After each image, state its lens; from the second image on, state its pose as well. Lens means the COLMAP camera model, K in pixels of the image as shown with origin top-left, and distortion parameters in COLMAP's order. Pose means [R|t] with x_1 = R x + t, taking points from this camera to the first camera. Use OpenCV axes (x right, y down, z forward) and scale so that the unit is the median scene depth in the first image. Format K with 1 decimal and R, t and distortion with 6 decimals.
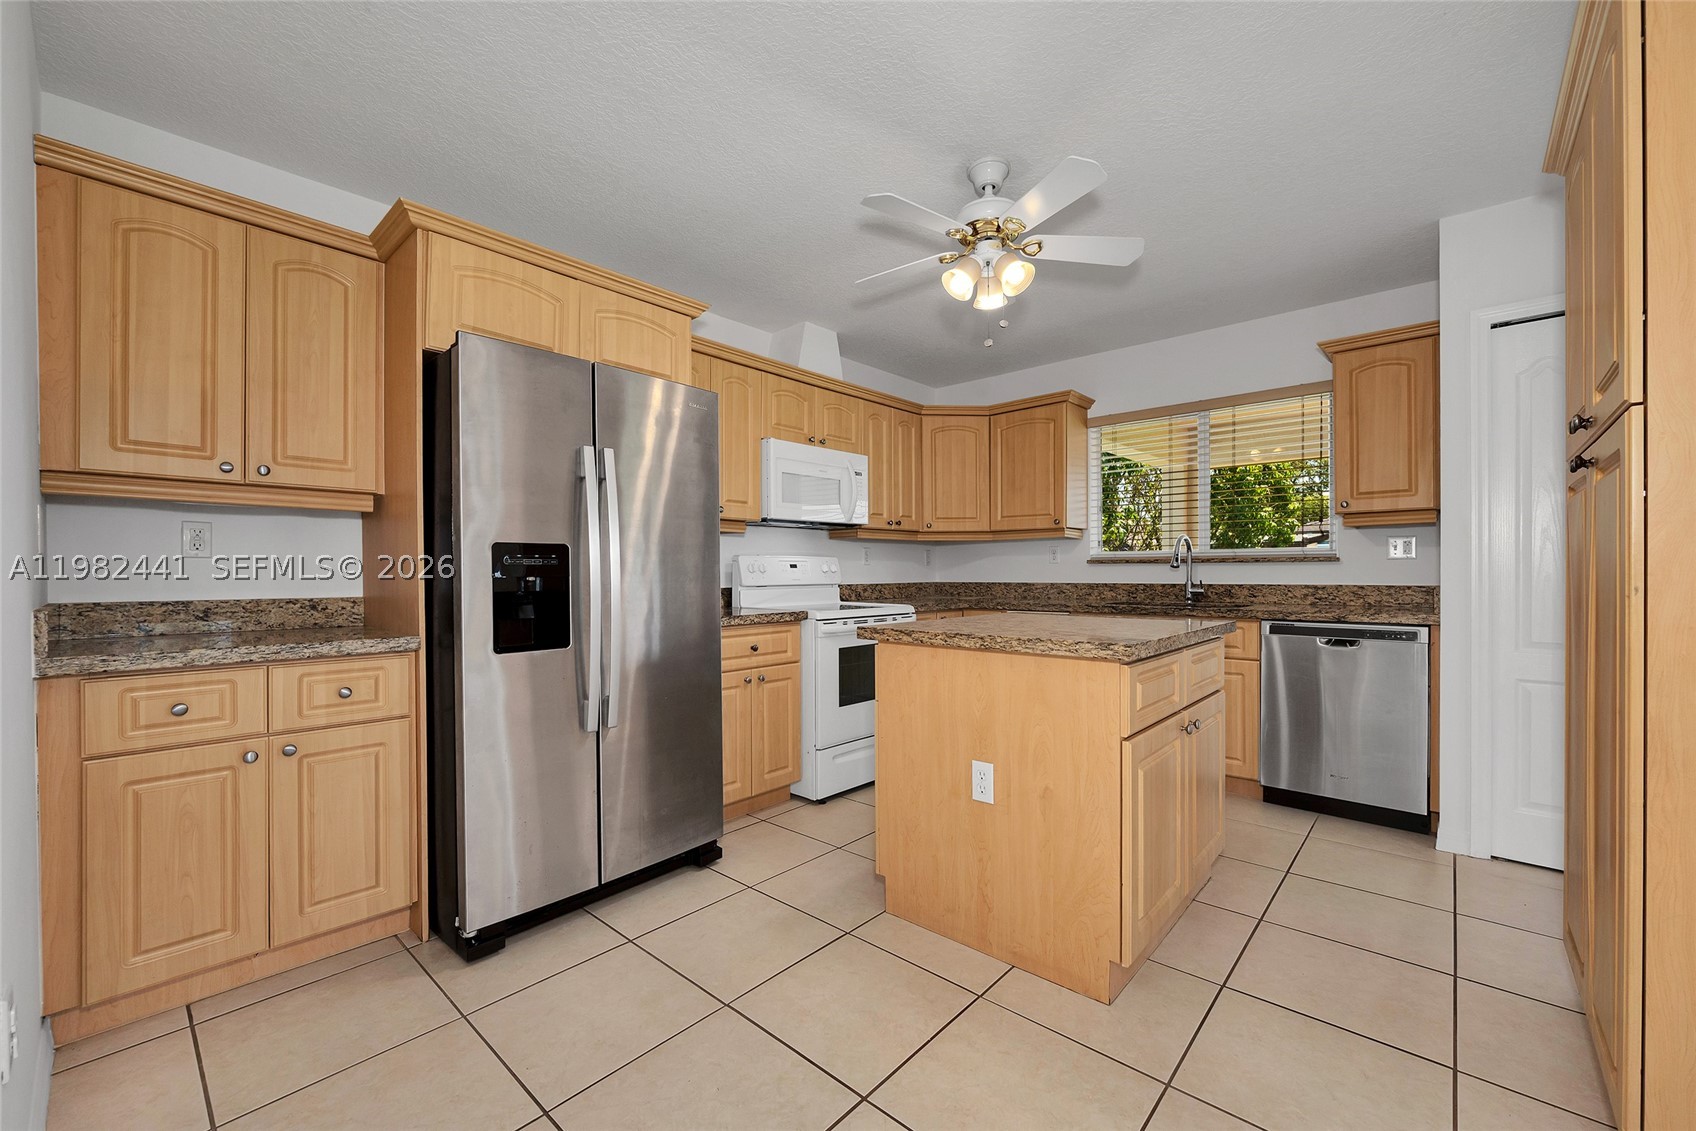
lens RADIAL K [[675.4, 0, 839.0], [0, 675.4, 571.9], [0, 0, 1]] dist [-0.008836, -0.000143]
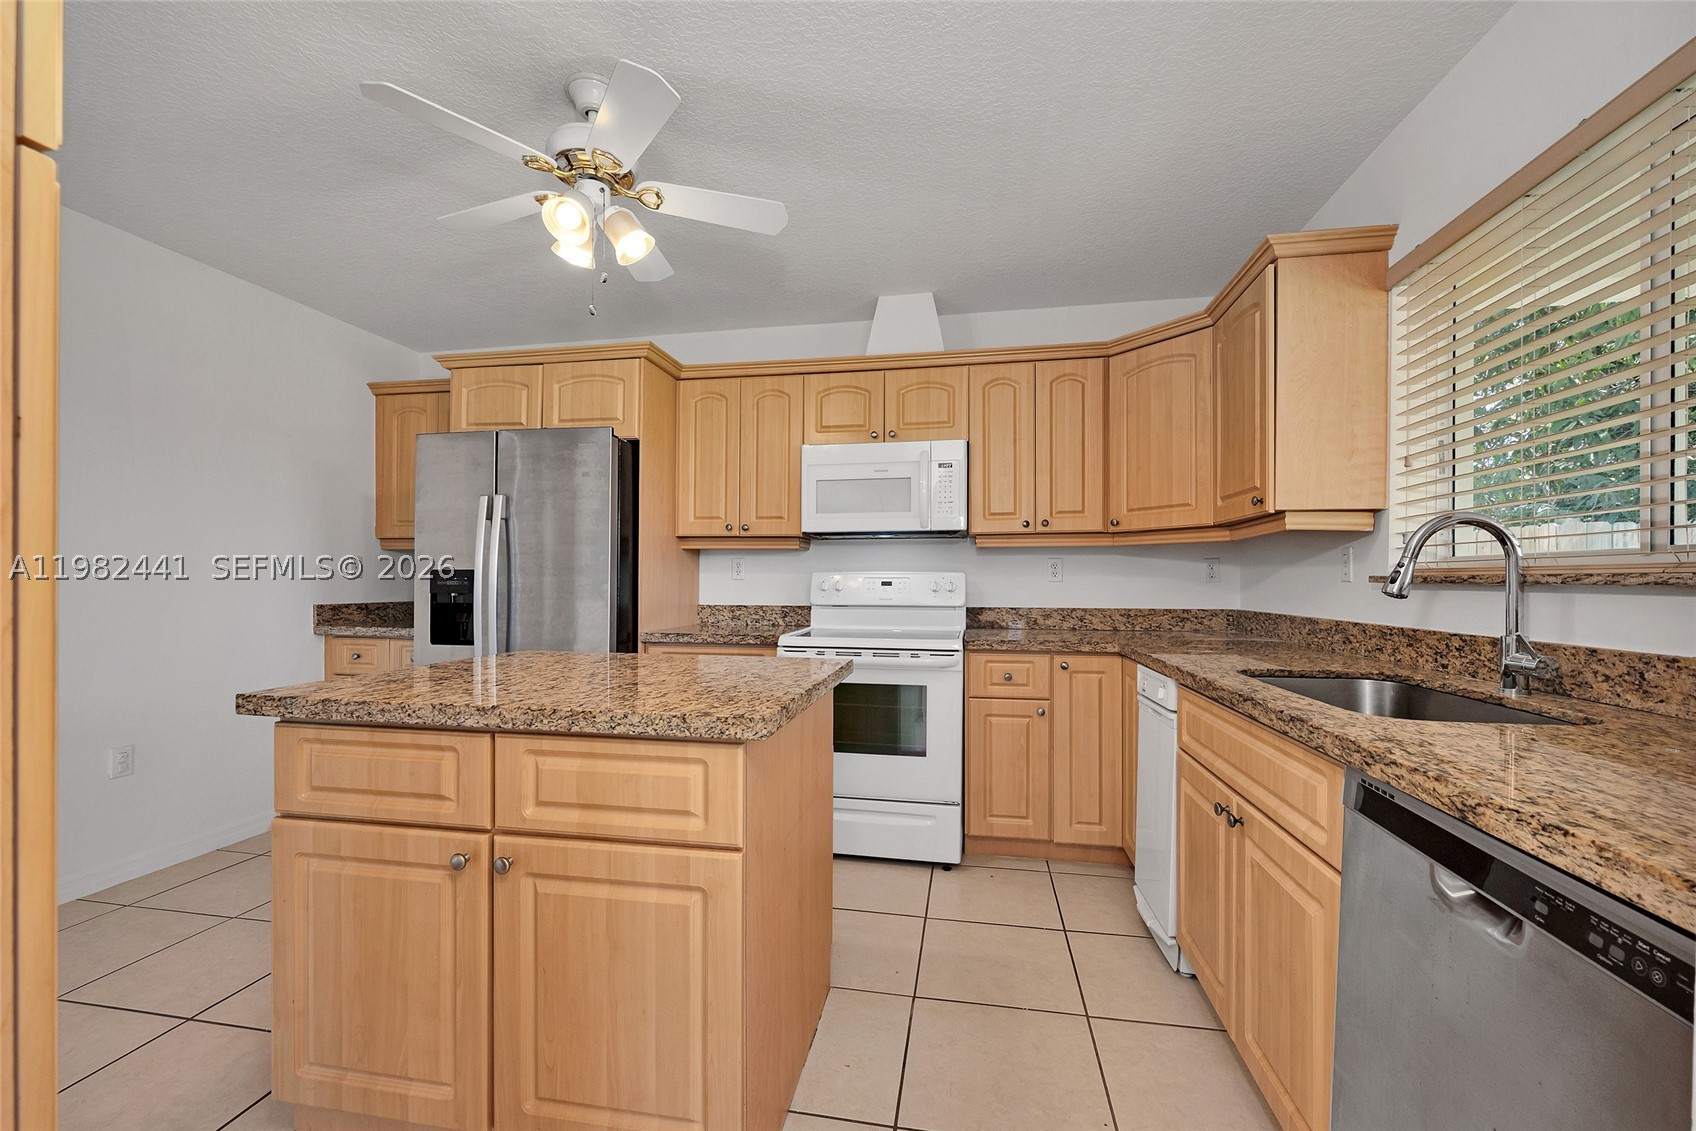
lens RADIAL K [[681.7, 0, 854.6], [0, 681.7, 578.2], [0, 0, 1]] dist [0.001218, -0.000097]
pose [[0.533442, 0.003447, -0.845830, 0.643742], [-0.005777, 0.999983, 0.000432, -0.015447], [0.845817, 0.004656, 0.533453, 0.500898]]
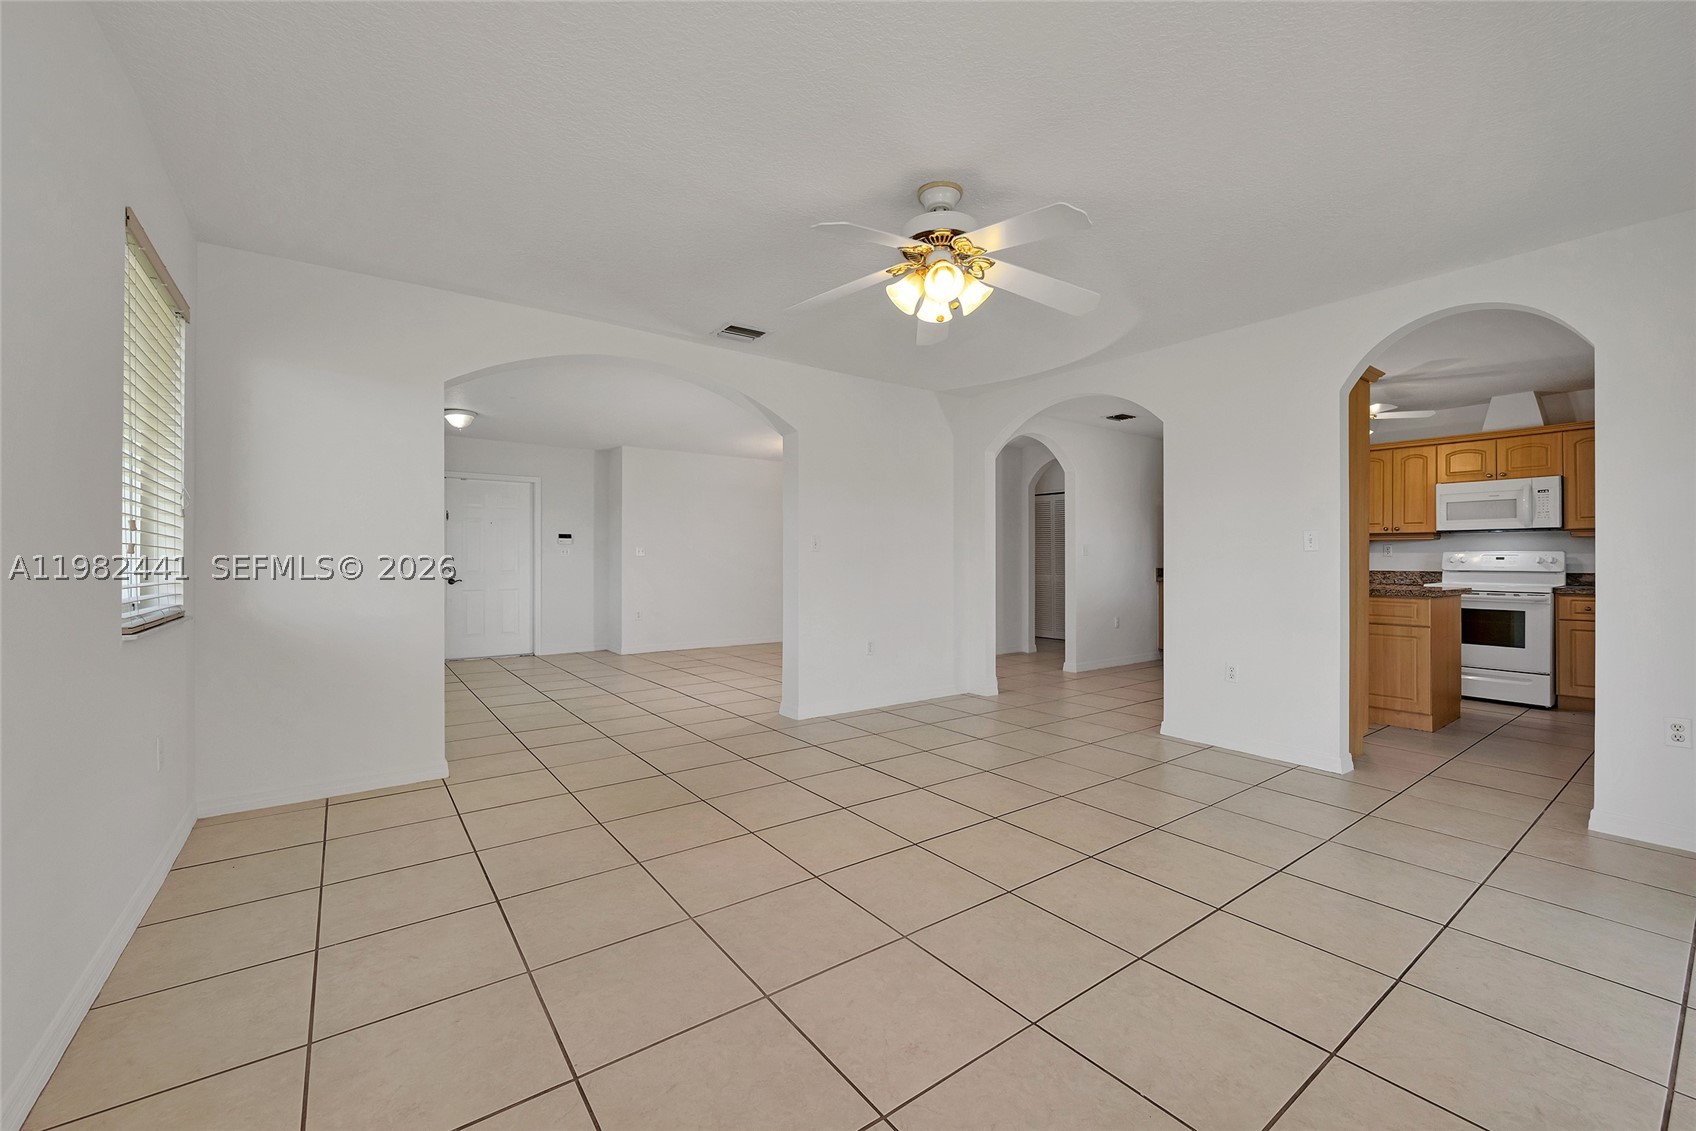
lens RADIAL K [[681.7, 0, 852.6], [0, 681.7, 552.1], [0, 0, 1]] dist [0.000761, 0.000112]
pose [[-0.186945, -0.005384, -0.982356, 1.667967], [-0.000299, 0.999985, -0.005424, -0.013805], [0.982370, -0.000720, -0.186944, -0.118245]]
